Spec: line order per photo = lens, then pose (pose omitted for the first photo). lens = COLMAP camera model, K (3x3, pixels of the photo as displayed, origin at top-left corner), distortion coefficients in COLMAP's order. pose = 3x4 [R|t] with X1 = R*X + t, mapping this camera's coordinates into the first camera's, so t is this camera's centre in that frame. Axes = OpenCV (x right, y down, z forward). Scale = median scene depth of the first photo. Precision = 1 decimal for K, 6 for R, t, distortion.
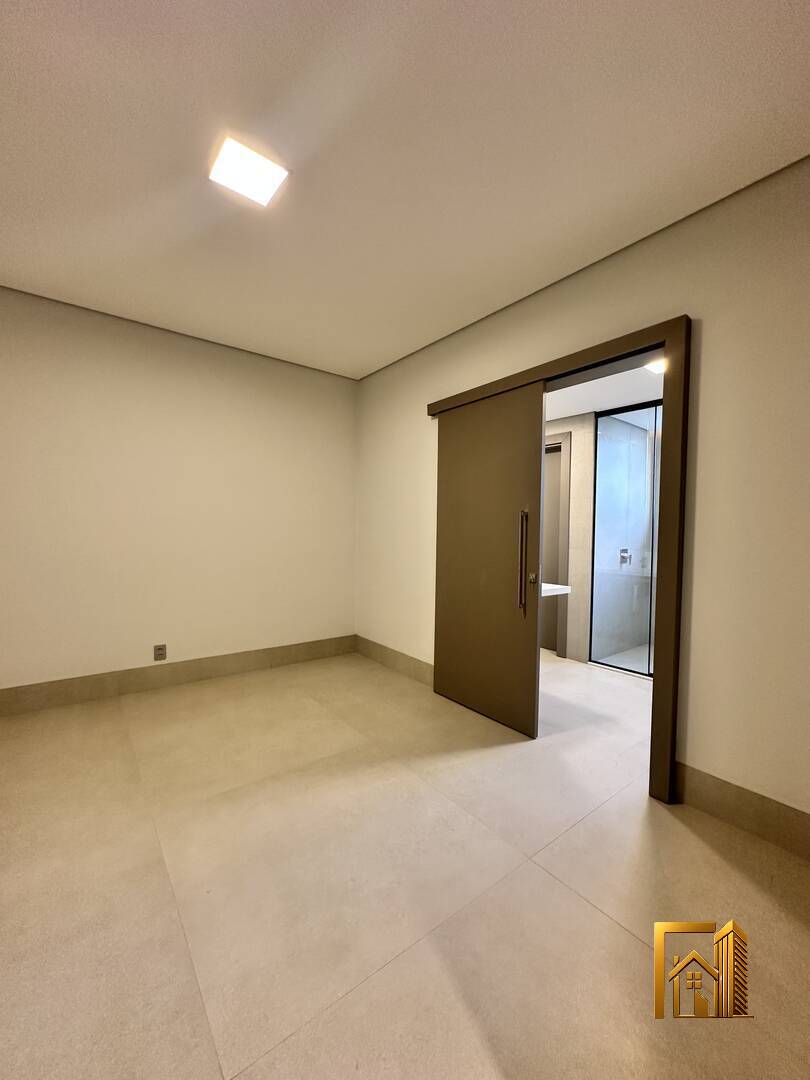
lens RADIAL K [[434.9, 0, 409.5], [0, 434.9, 541.4], [0, 0, 1]] dist [-0.001666, -0.000119]
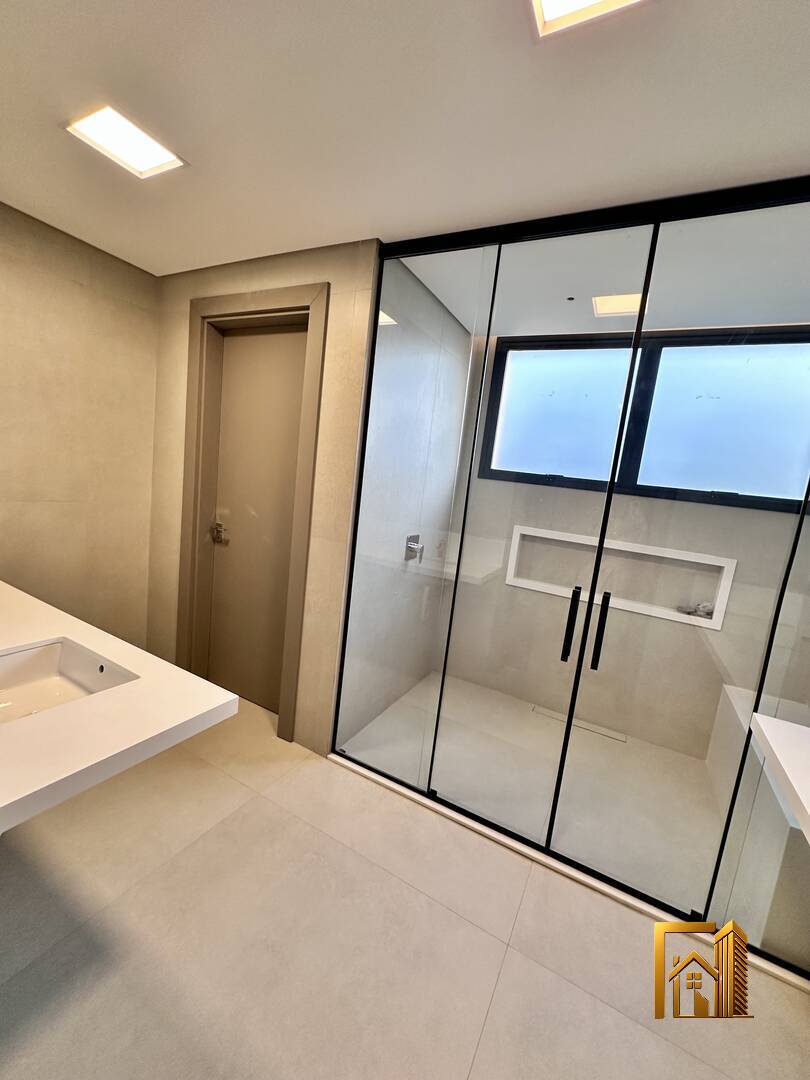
lens RADIAL K [[434.9, 0, 409.5], [0, 434.9, 541.4], [0, 0, 1]] dist [-0.001666, -0.000119]
pose [[0.913431, 0.020768, 0.406463, 0.266309], [-0.089543, 0.984481, 0.150925, -0.061863], [-0.397020, -0.174255, 0.901116, 0.504127]]
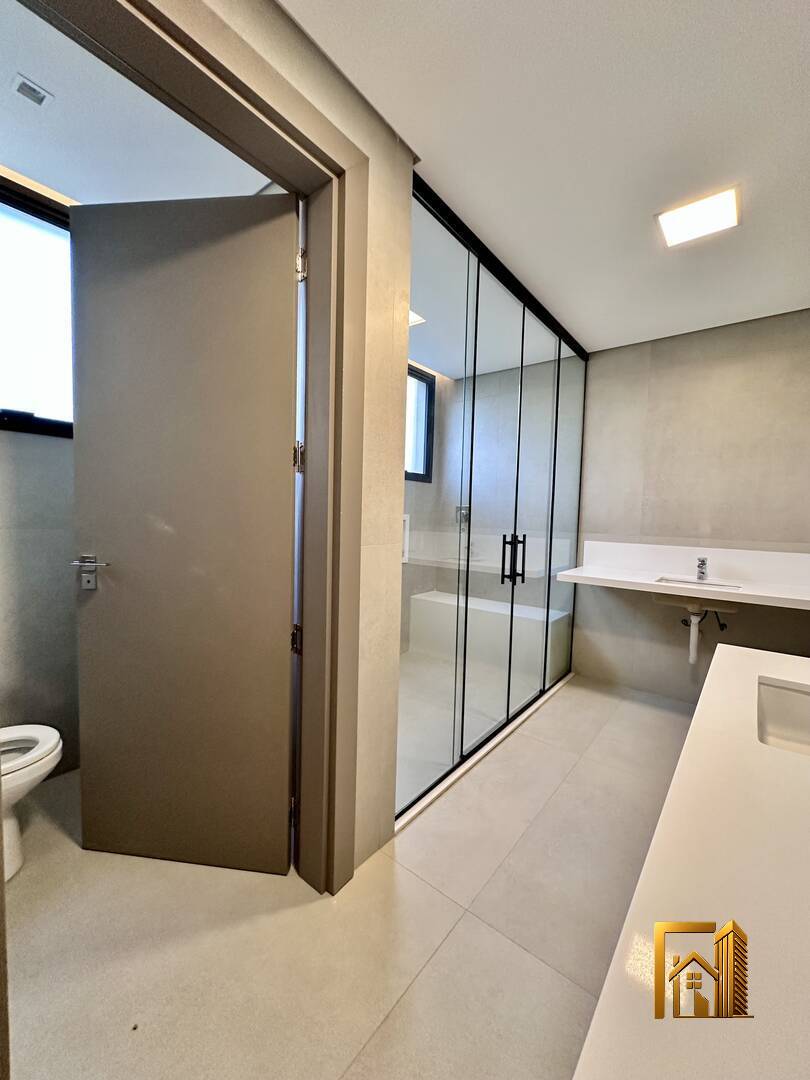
lens RADIAL K [[434.9, 0, 409.5], [0, 434.9, 541.4], [0, 0, 1]] dist [-0.001666, -0.000119]
pose [[-0.235235, -0.094625, 0.967321, 0.046864], [-0.031989, 0.995464, 0.089599, -0.016555], [-0.971412, -0.009867, -0.237195, 1.030686]]
